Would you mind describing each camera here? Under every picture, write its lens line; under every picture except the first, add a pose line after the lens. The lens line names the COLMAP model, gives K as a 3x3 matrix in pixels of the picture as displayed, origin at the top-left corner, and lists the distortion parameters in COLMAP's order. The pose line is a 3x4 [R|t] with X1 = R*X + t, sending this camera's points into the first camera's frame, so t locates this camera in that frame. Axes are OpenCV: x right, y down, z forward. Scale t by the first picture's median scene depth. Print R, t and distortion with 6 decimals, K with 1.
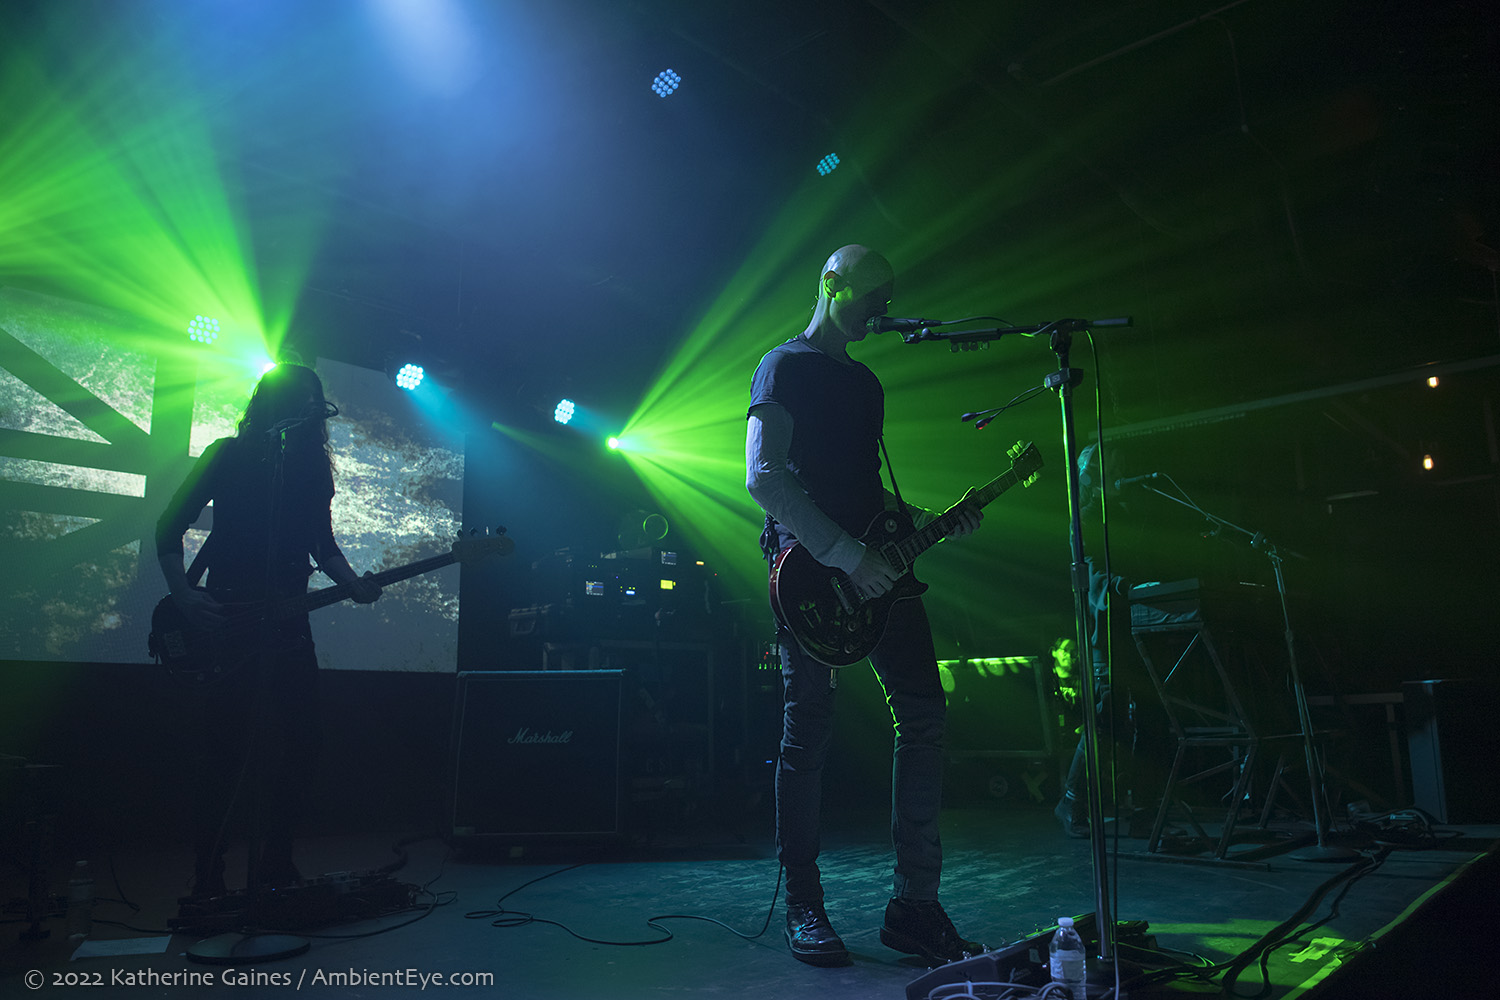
lens RADIAL K [[1125.4, 0, 750.0], [0, 1125.4, 500.0], [0, 0, 1]] dist [-0.071421, 0.005394]
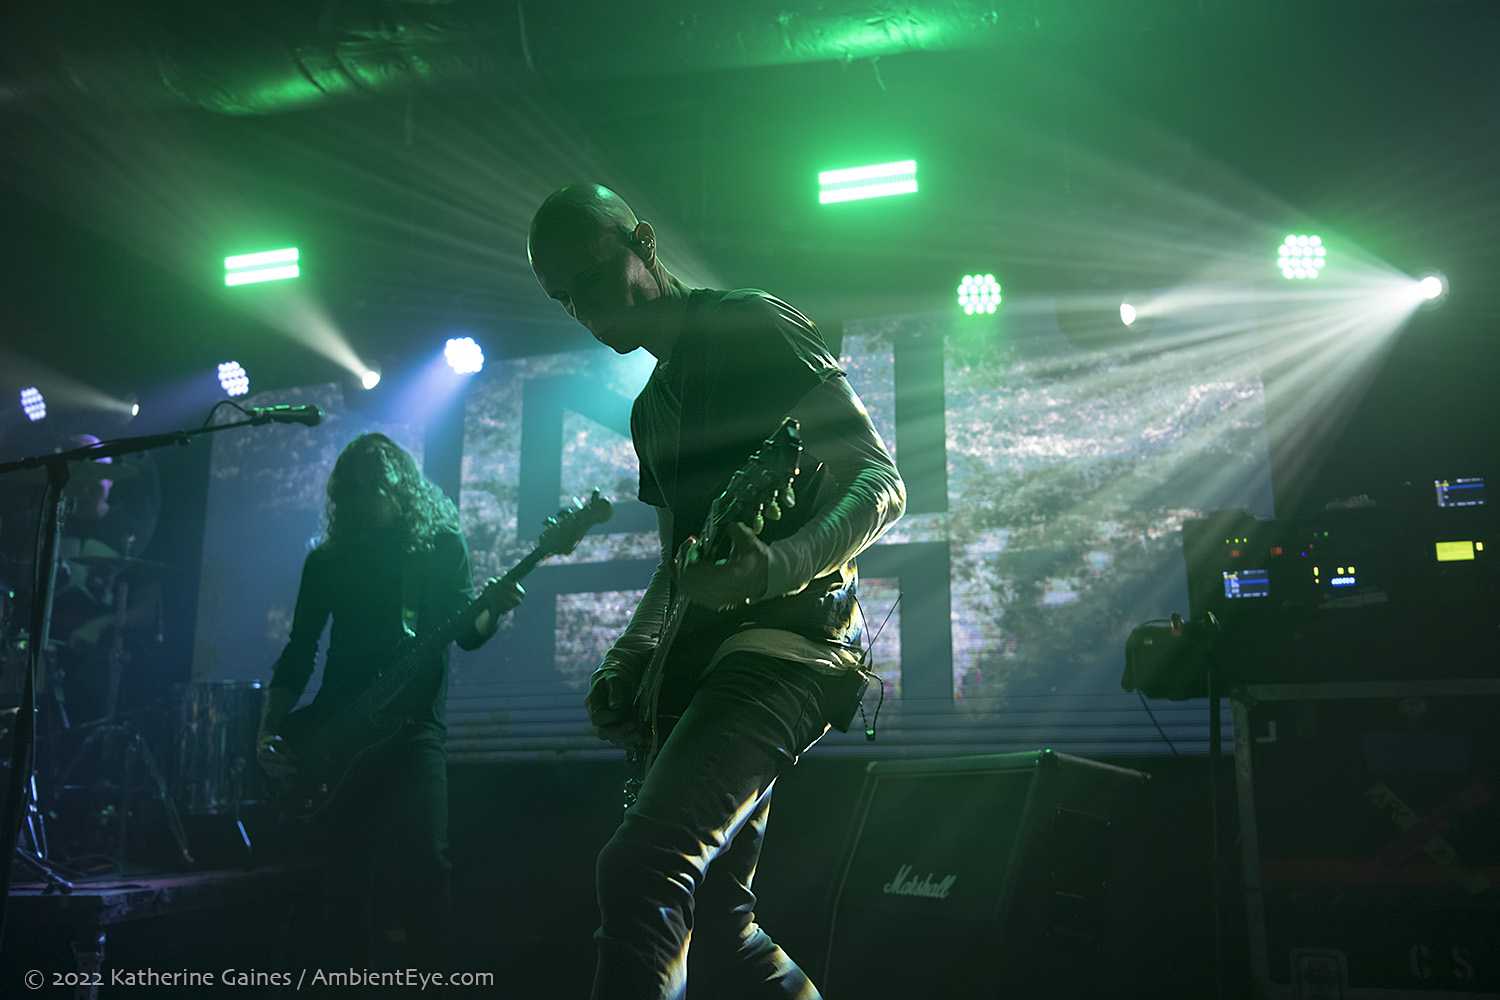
lens RADIAL K [[1382.8, 0, 733.3], [0, 1382.8, 508.8], [0, 0, 1]] dist [-0.007340, 0.005161]
pose [[0.412931, -0.182583, -0.892273, 0.315133], [0.159312, 0.979075, -0.126618, 0.086336], [0.896720, -0.089865, 0.433378, 0.527737]]
